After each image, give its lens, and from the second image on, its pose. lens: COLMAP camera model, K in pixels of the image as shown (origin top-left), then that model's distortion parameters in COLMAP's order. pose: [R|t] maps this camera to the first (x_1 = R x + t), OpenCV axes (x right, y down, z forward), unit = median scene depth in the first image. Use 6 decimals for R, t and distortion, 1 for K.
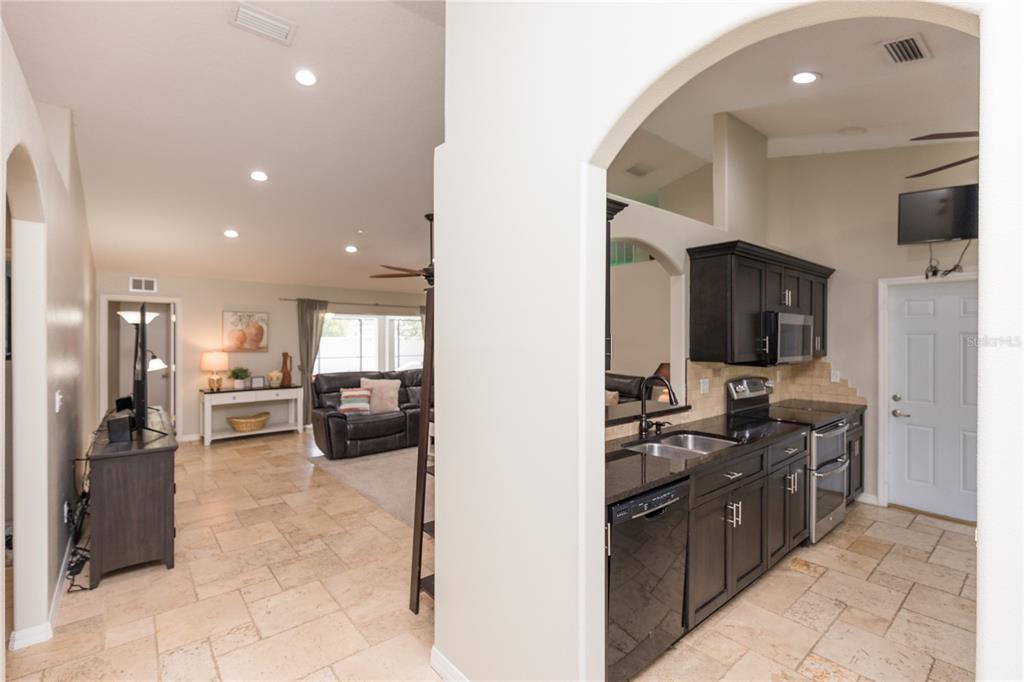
lens RADIAL K [[458.5, 0, 510.4], [0, 458.5, 339.0], [0, 0, 1]] dist [-0.002262, -0.000622]
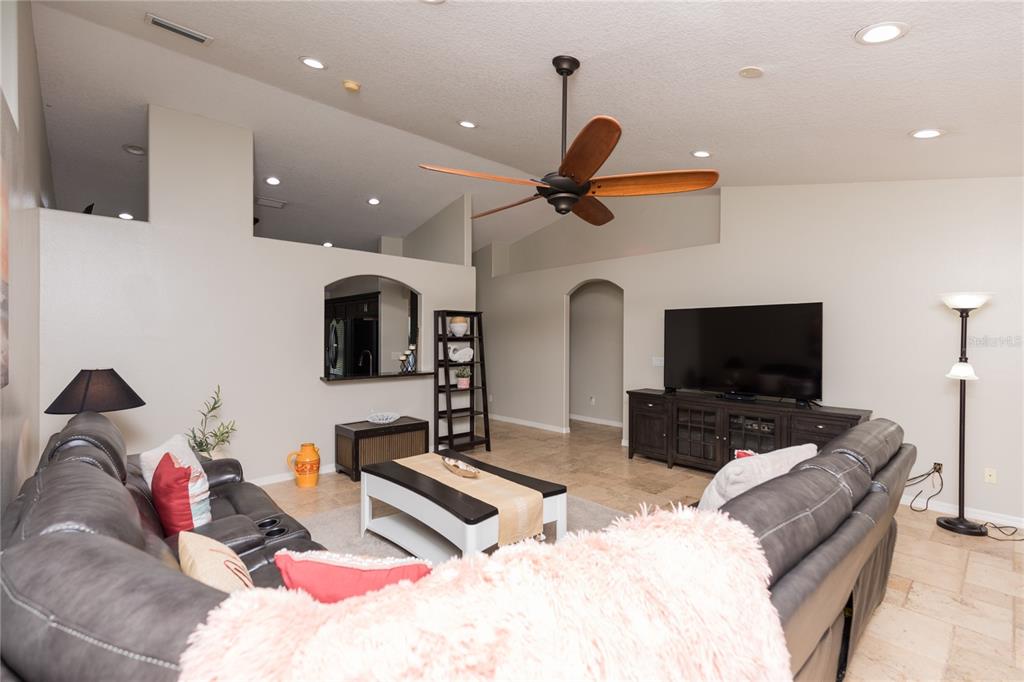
lens RADIAL K [[455.2, 0, 512.0], [0, 455.2, 338.4], [0, 0, 1]] dist [0.003379, -0.000064]
pose [[-0.999280, -0.004495, -0.037662, -0.144381], [-0.004680, 0.999977, 0.004832, 0.011661], [0.037639, 0.005005, -0.999279, 2.026417]]
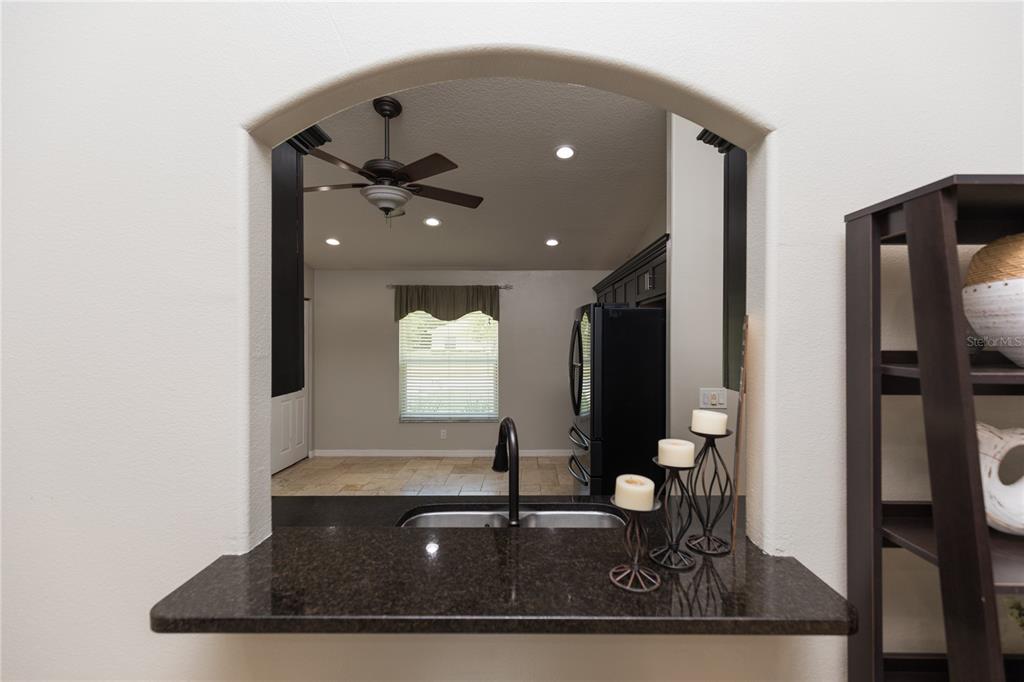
lens RADIAL K [[457.1, 0, 516.4], [0, 457.1, 340.6], [0, 0, 1]] dist [0.003420, 0.000811]
pose [[-0.753558, -0.002435, 0.657377, 0.015105], [0.003641, 0.999962, 0.007878, -0.000835], [-0.657371, 0.008330, -0.753521, 0.920784]]
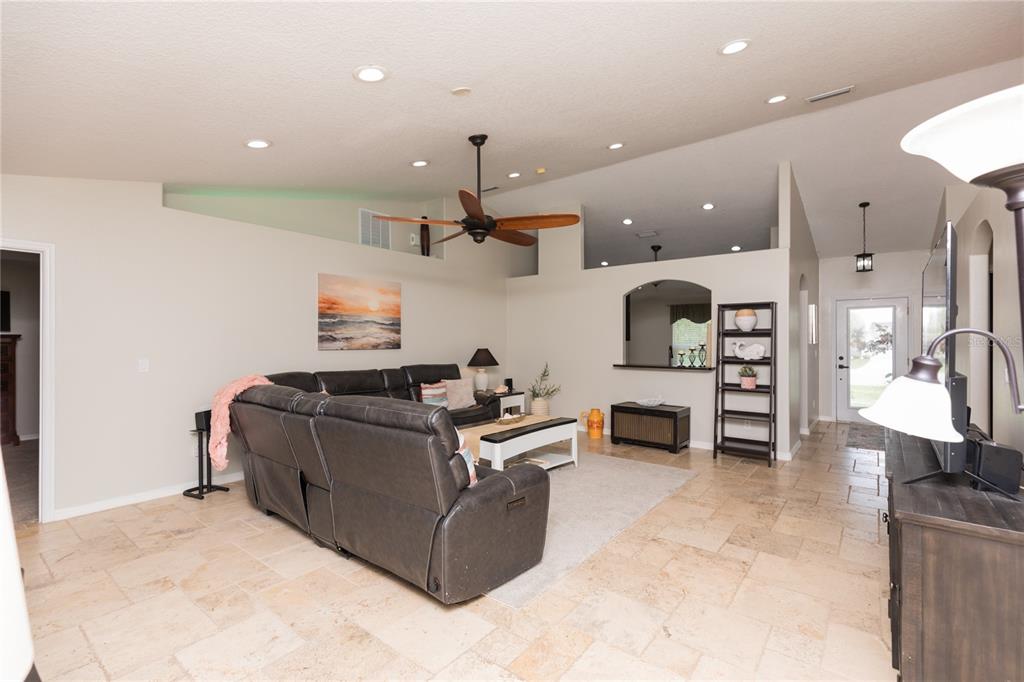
lens RADIAL K [[457.1, 0, 516.4], [0, 457.1, 340.6], [0, 0, 1]] dist [0.003420, 0.000811]
pose [[-0.205124, 0.000116, 0.978736, -1.158050], [0.004144, 0.999991, 0.000750, 0.035909], [-0.978727, 0.004210, -0.205122, 1.503062]]
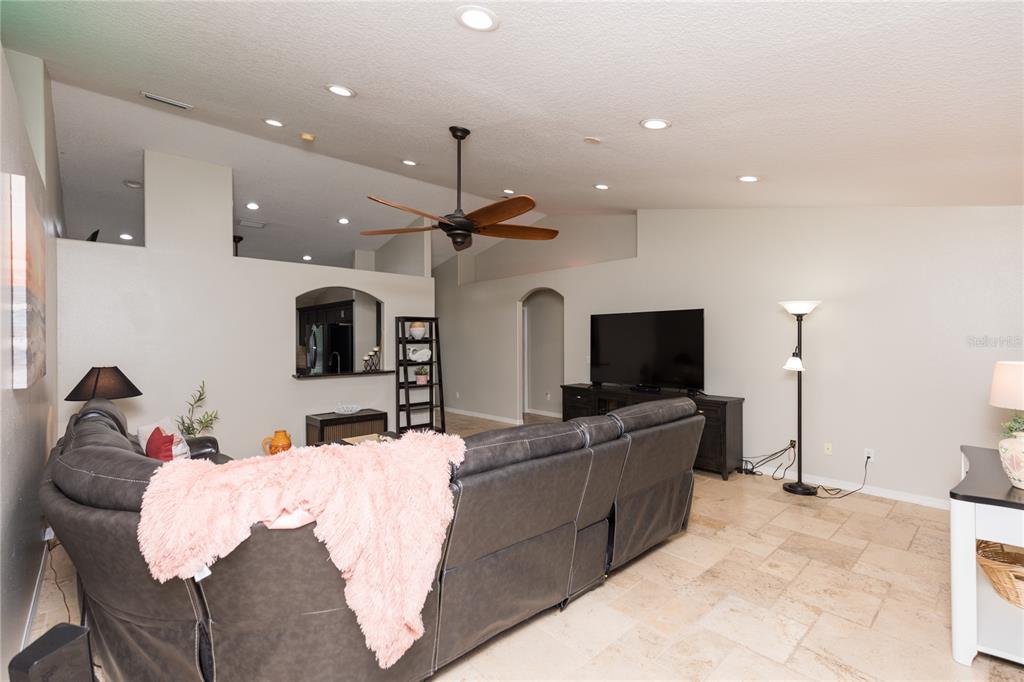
lens RADIAL K [[454.0, 0, 512.0], [0, 454.0, 341.0], [0, 0, 1]] dist [0.002001, 0.000297]
pose [[-0.999280, 0.002441, -0.037855, -0.306547], [0.002241, 0.999983, 0.005316, 0.011732], [0.037868, 0.005227, -0.999269, 2.231918]]
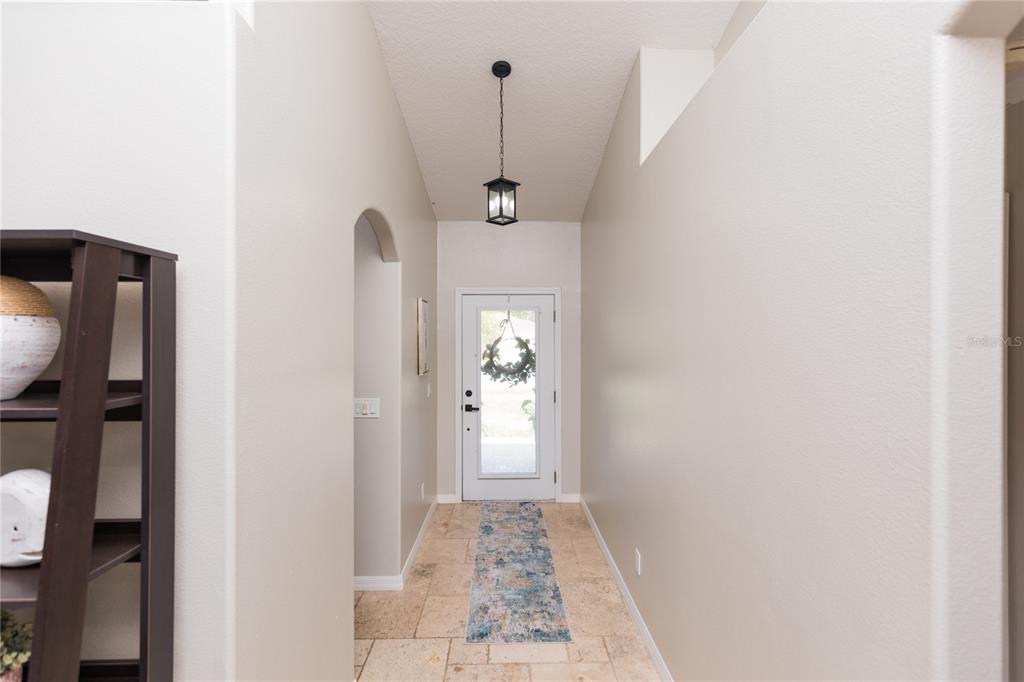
lens RADIAL K [[454.0, 0, 512.0], [0, 454.0, 341.0], [0, 0, 1]] dist [0.002001, 0.000297]
pose [[-0.773387, -0.007528, 0.633889, -0.381701], [0.000761, 0.999918, 0.012804, -0.022217], [-0.633934, 0.010385, -0.773318, 0.612912]]
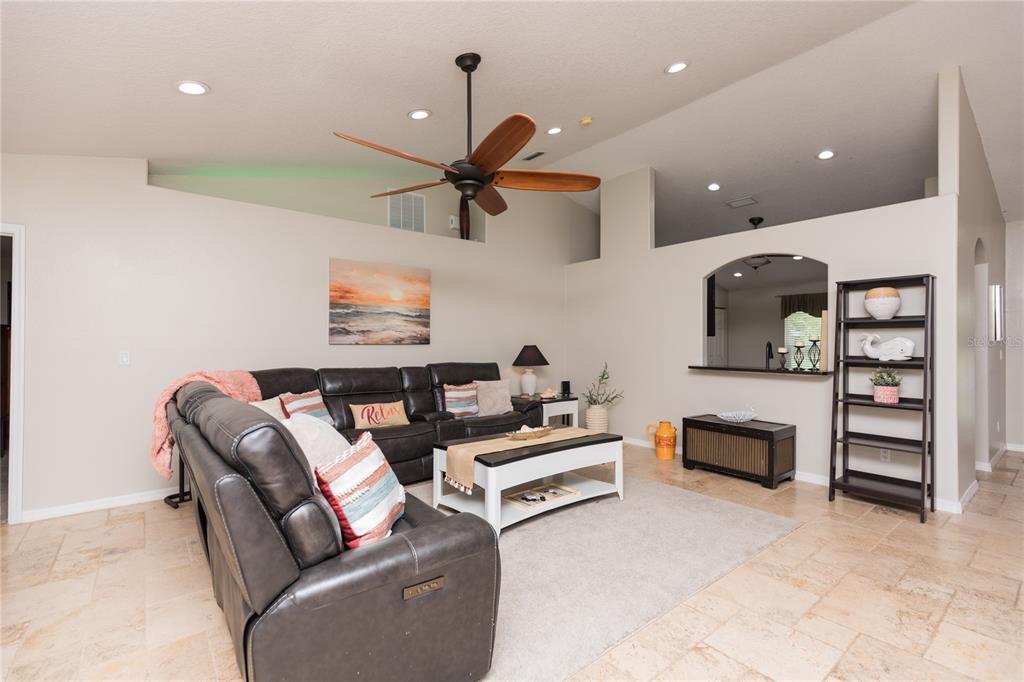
lens RADIAL K [[457.1, 0, 516.4], [0, 457.1, 340.6], [0, 0, 1]] dist [0.003420, 0.000811]
pose [[0.016593, 0.004290, 0.999853, -0.933864], [0.001122, 0.999990, -0.004309, 0.056735], [-0.999862, 0.001194, 0.016588, 1.304304]]
